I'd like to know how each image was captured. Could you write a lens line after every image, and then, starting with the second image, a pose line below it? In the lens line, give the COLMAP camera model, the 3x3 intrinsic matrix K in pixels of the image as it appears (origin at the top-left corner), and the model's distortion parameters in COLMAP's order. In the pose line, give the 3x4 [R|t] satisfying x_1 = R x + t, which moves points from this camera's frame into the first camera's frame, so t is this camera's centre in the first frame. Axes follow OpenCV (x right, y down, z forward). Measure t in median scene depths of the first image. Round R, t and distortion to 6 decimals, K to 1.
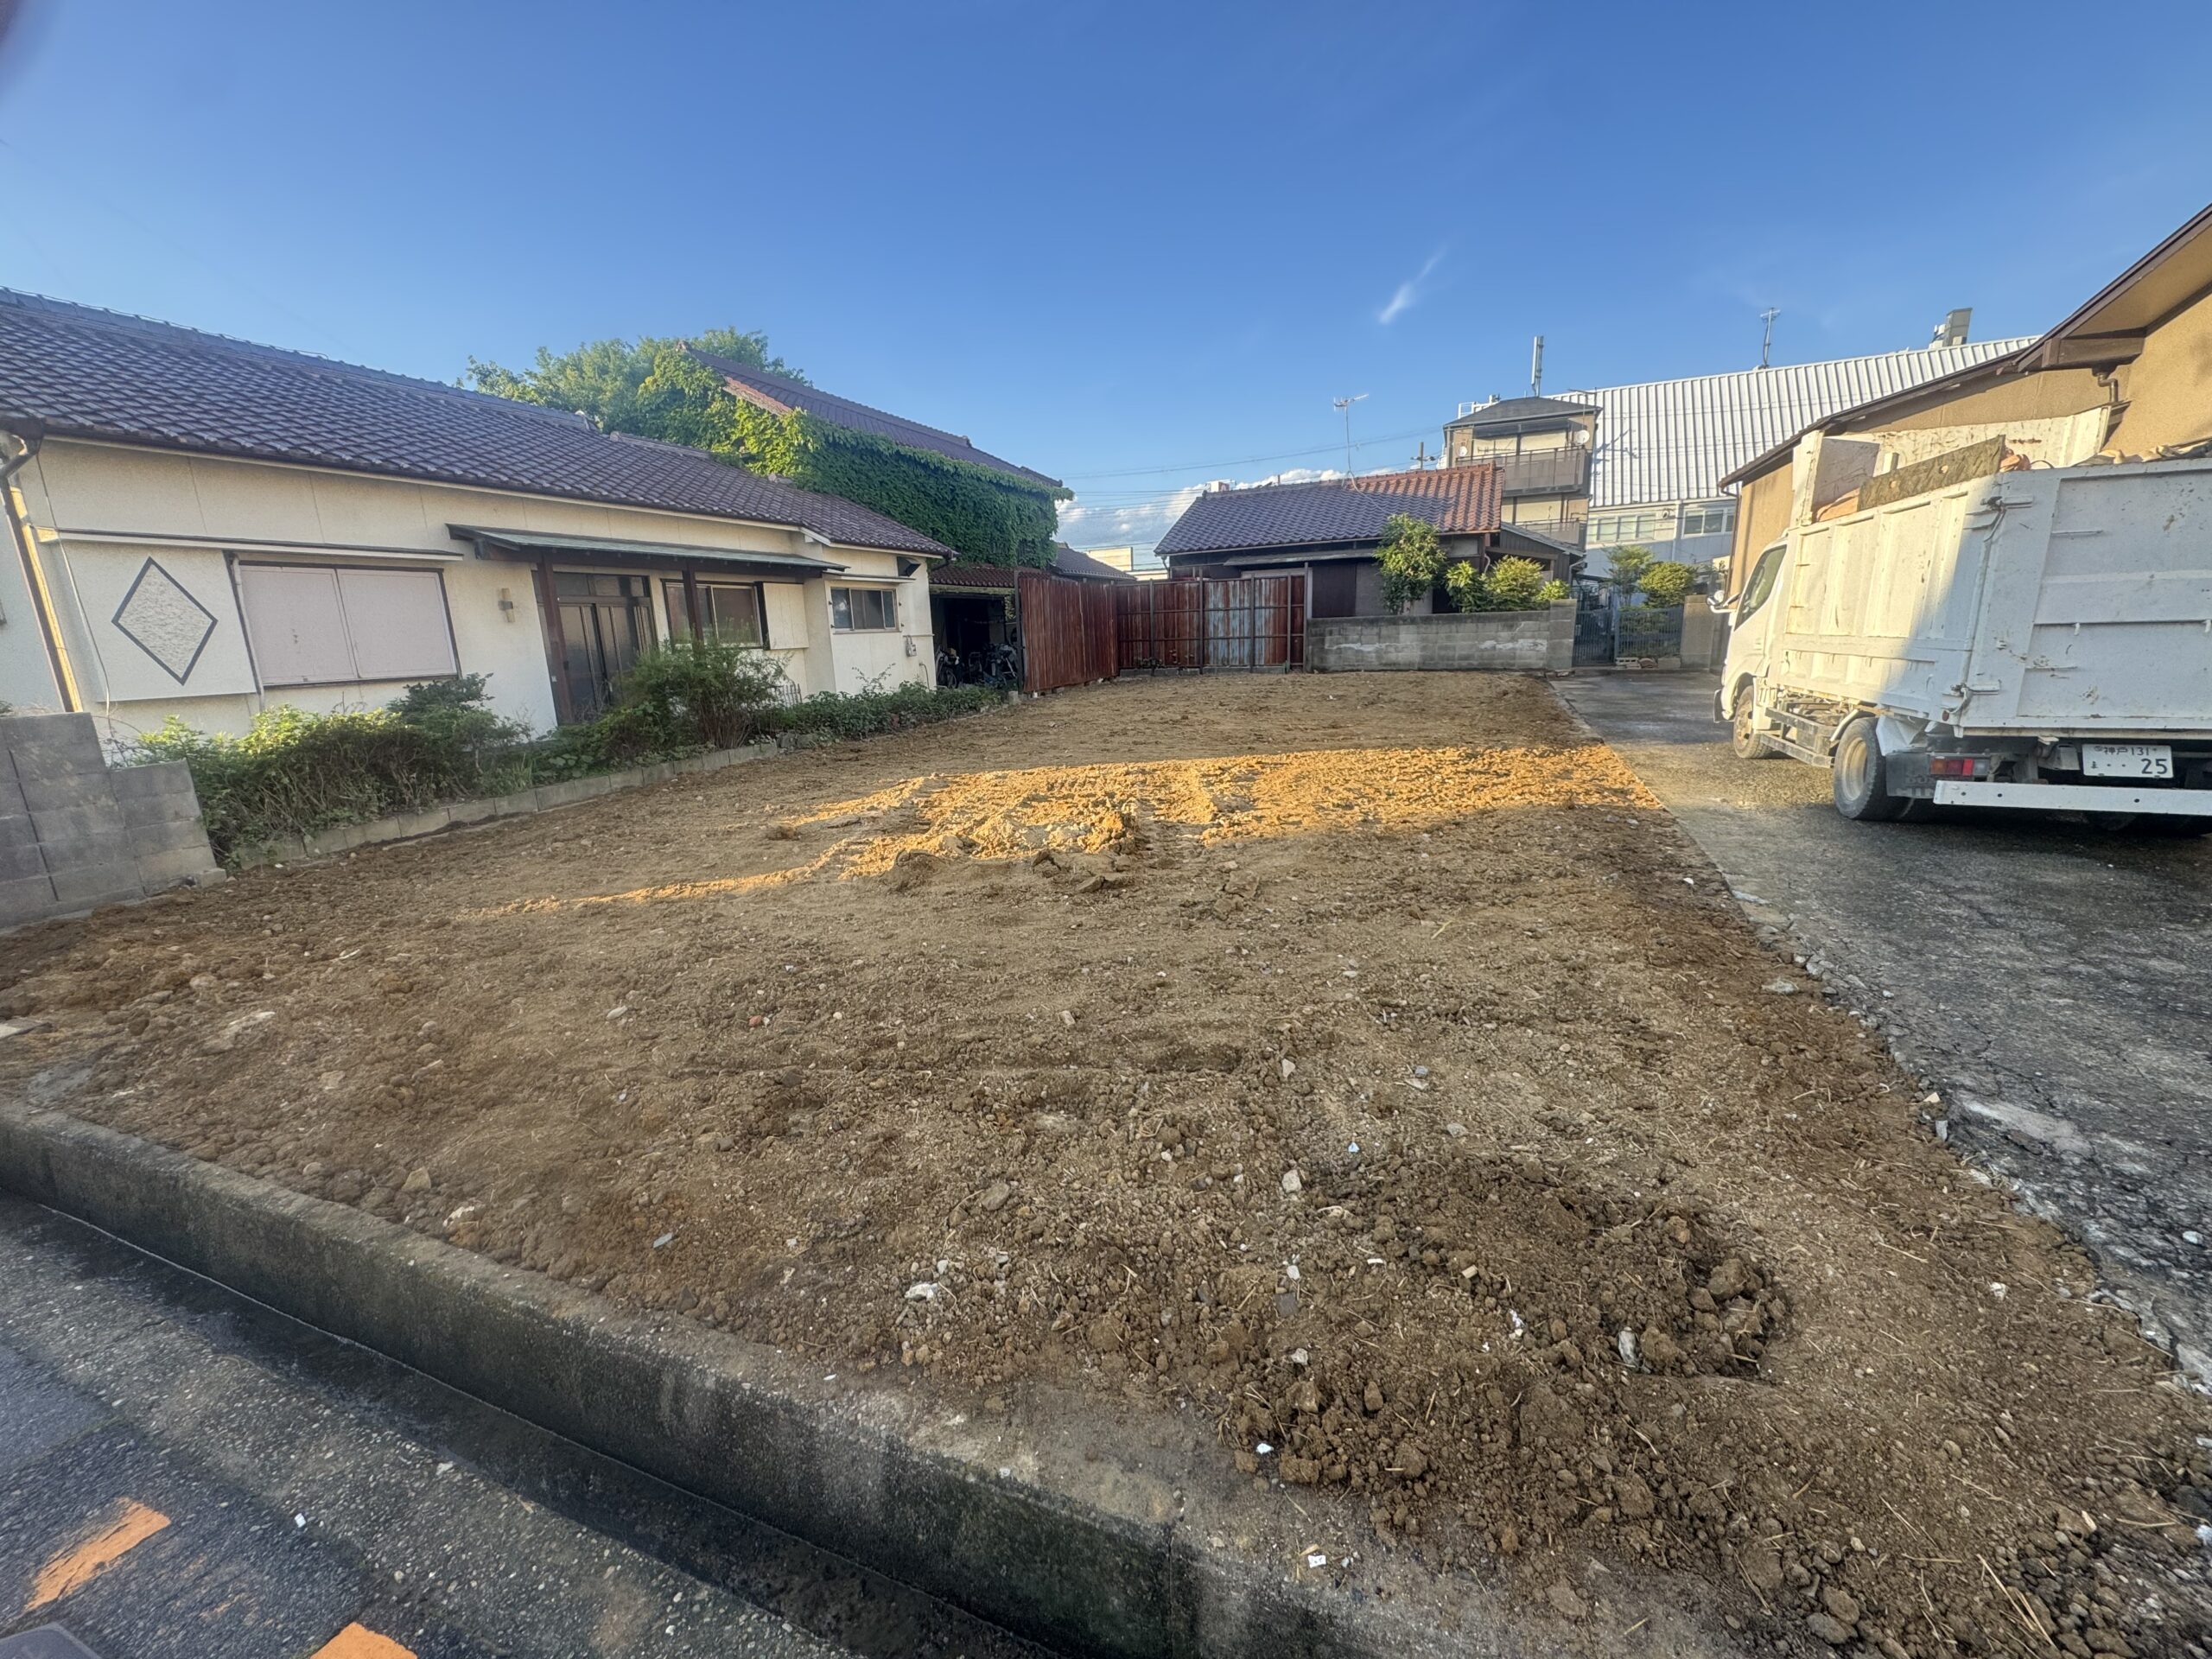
lens RADIAL K [[881.2, 0, 1098.1], [0, 881.2, 828.3], [0, 0, 1]] dist [-0.001432, 0.000173]
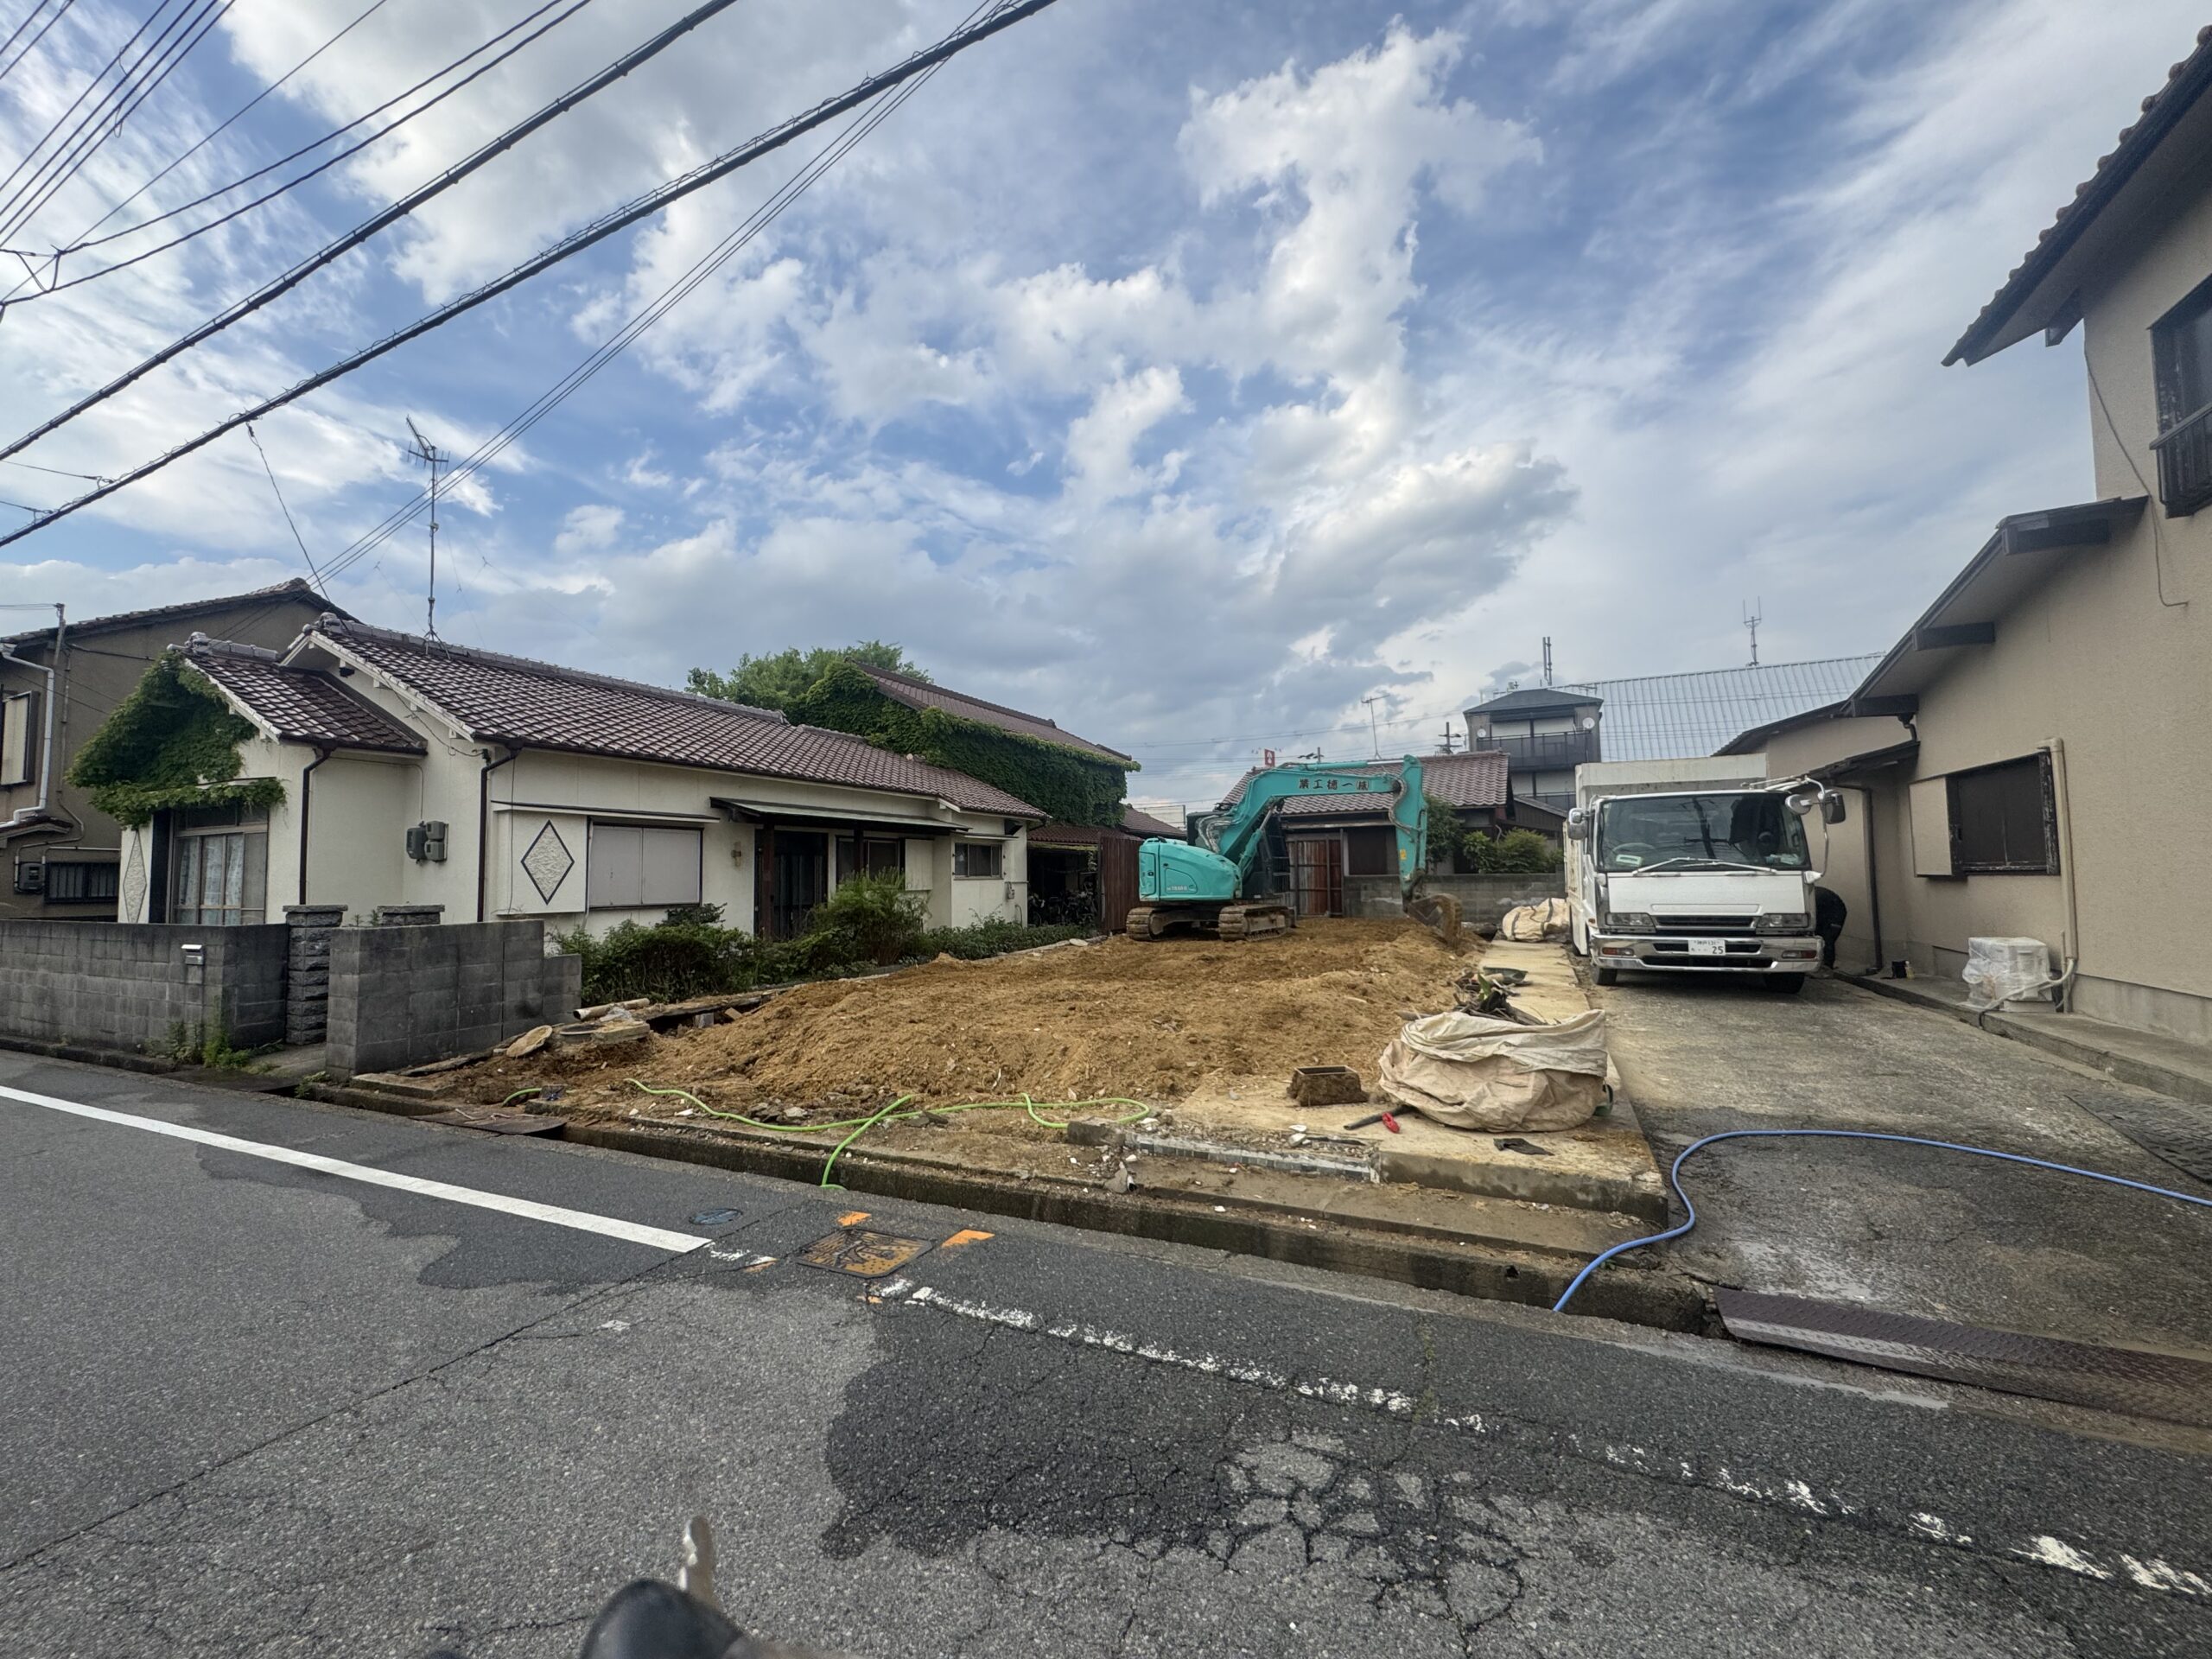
lens RADIAL K [[881.2, 0, 1100.5], [0, 881.2, 821.4], [0, 0, 1]] dist [-0.001432, 0.000173]
pose [[0.998191, 0.020772, -0.056418, -0.022584], [-0.035809, 0.959213, -0.280408, 0.036991], [0.048292, 0.281921, 0.958221, -0.180952]]
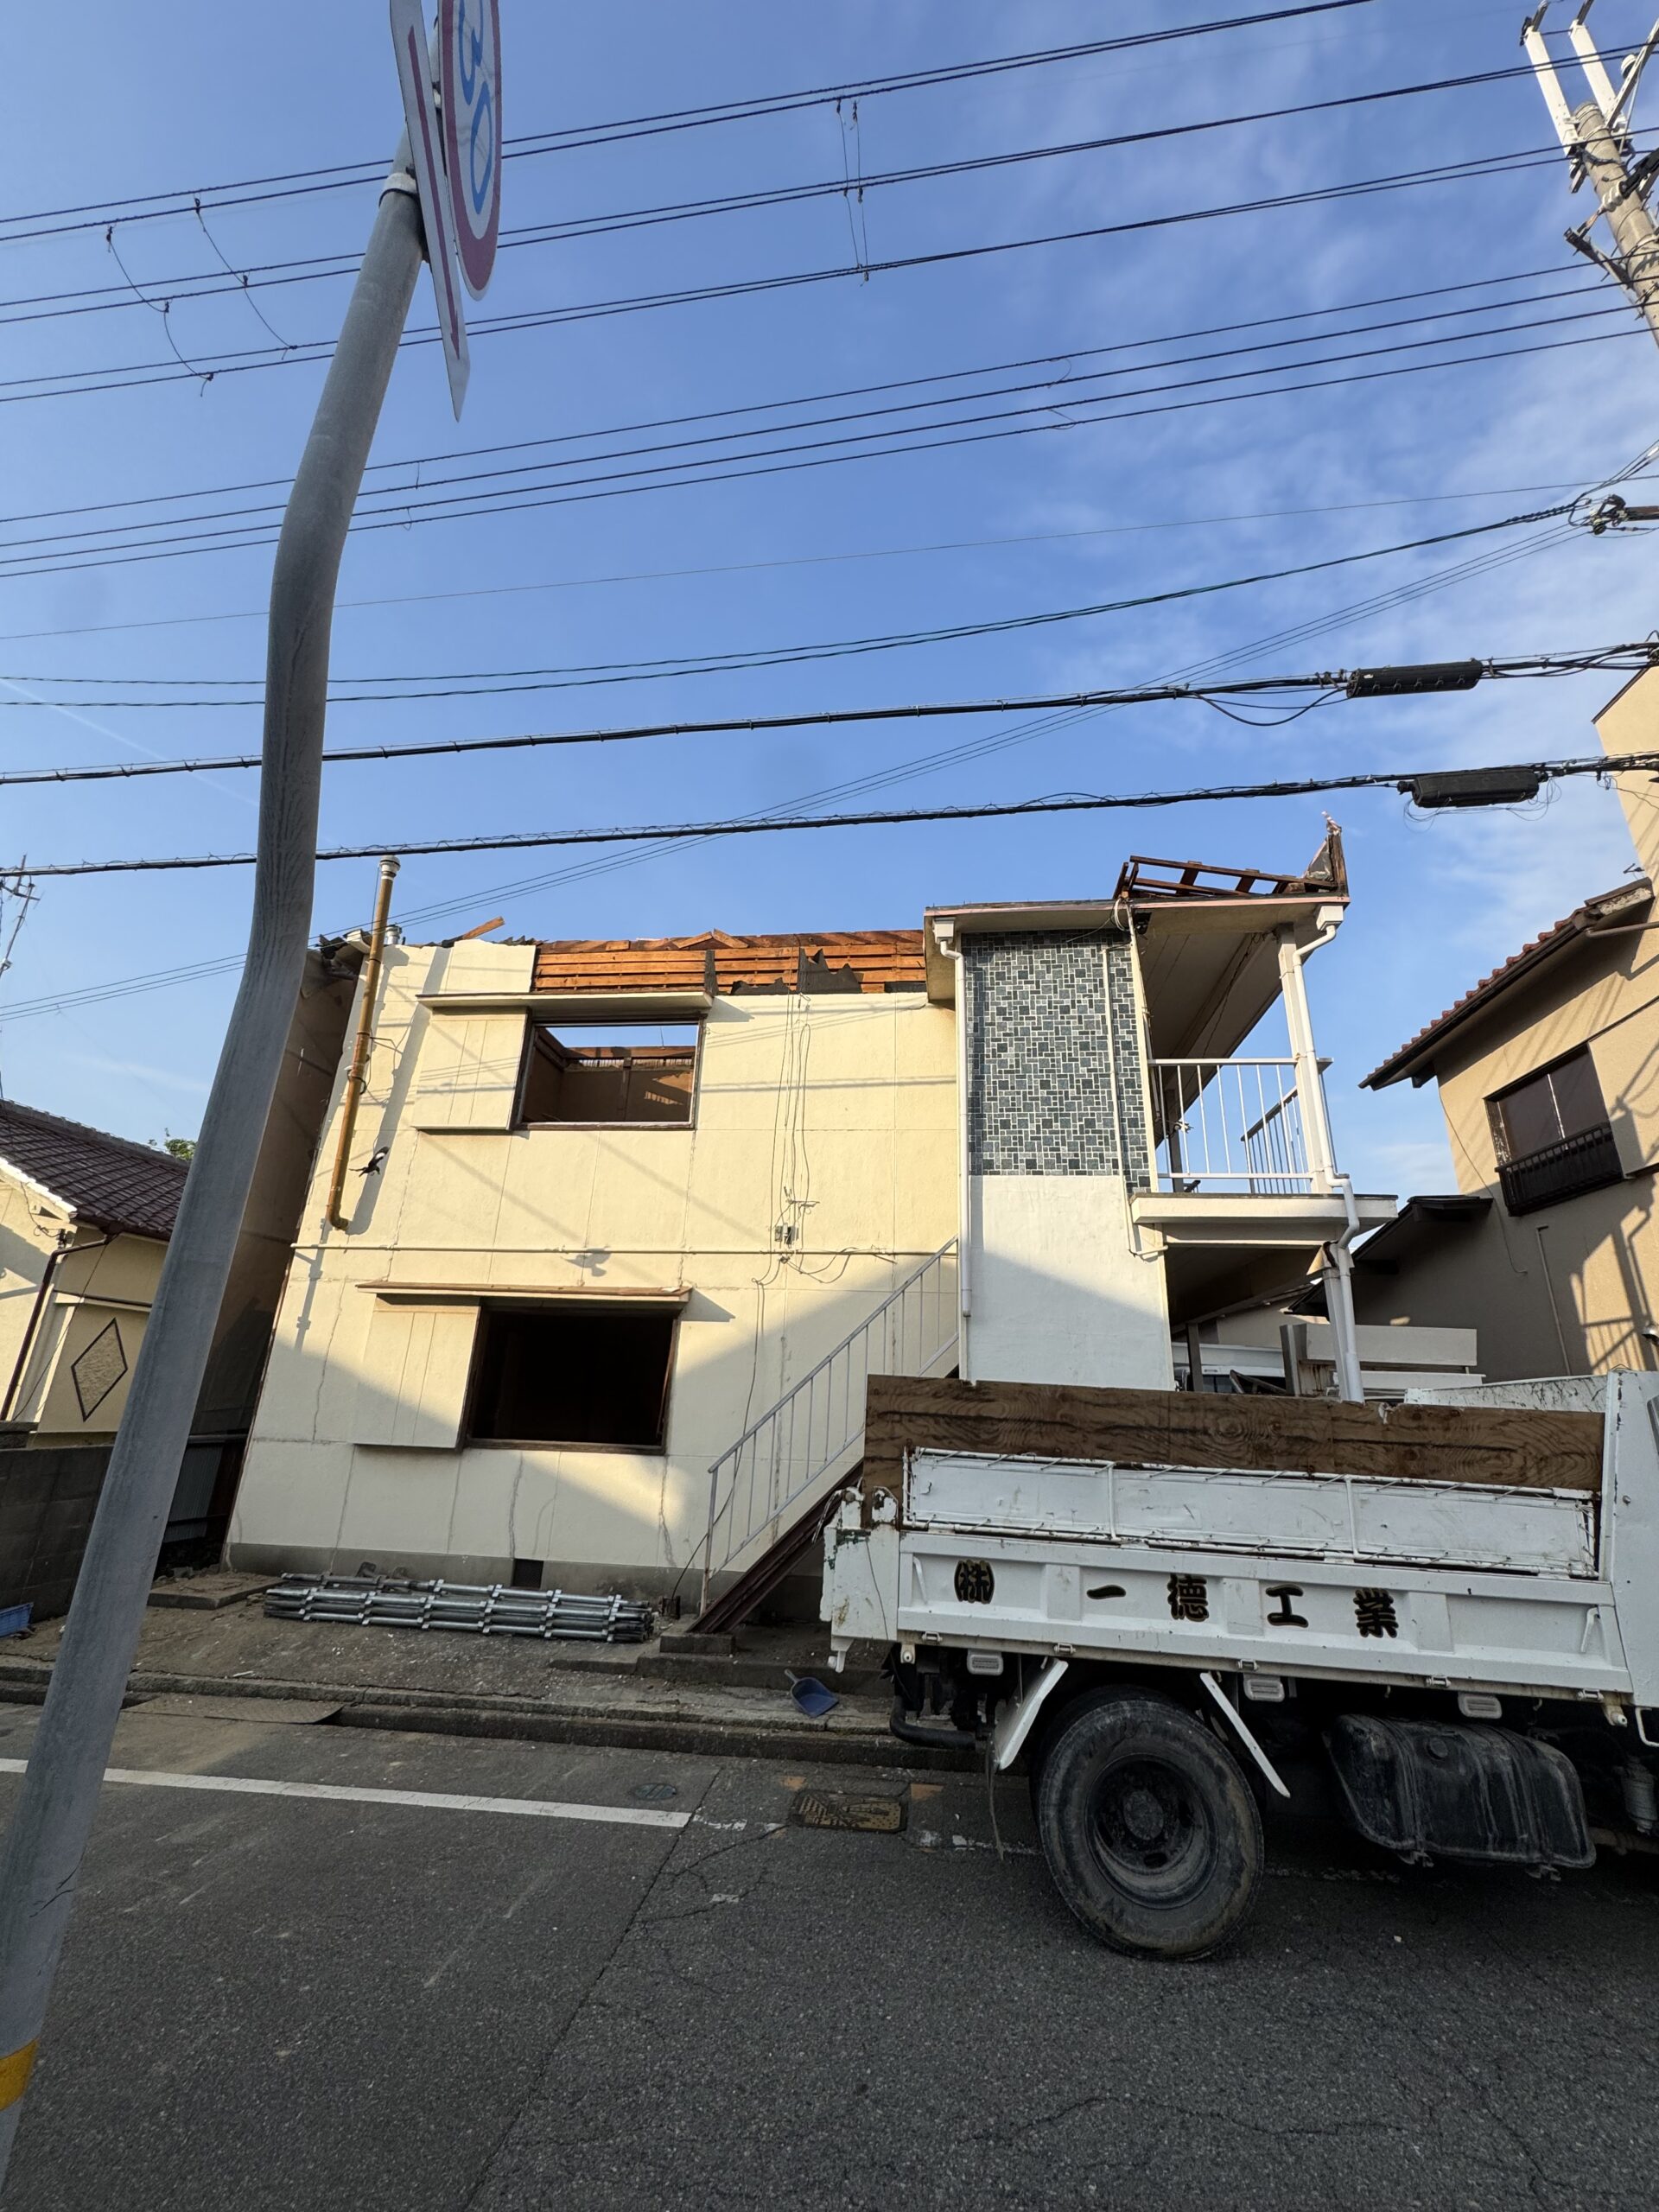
lens RADIAL K [[881.2, 0, 828.2], [0, 881.2, 1100.9], [0, 0, 1]] dist [-0.001432, 0.000173]
pose [[0.959650, 0.156967, 0.233309, -0.191449], [-0.009025, 0.846467, -0.532365, 0.045646], [-0.281052, 0.508779, 0.813728, -0.231722]]
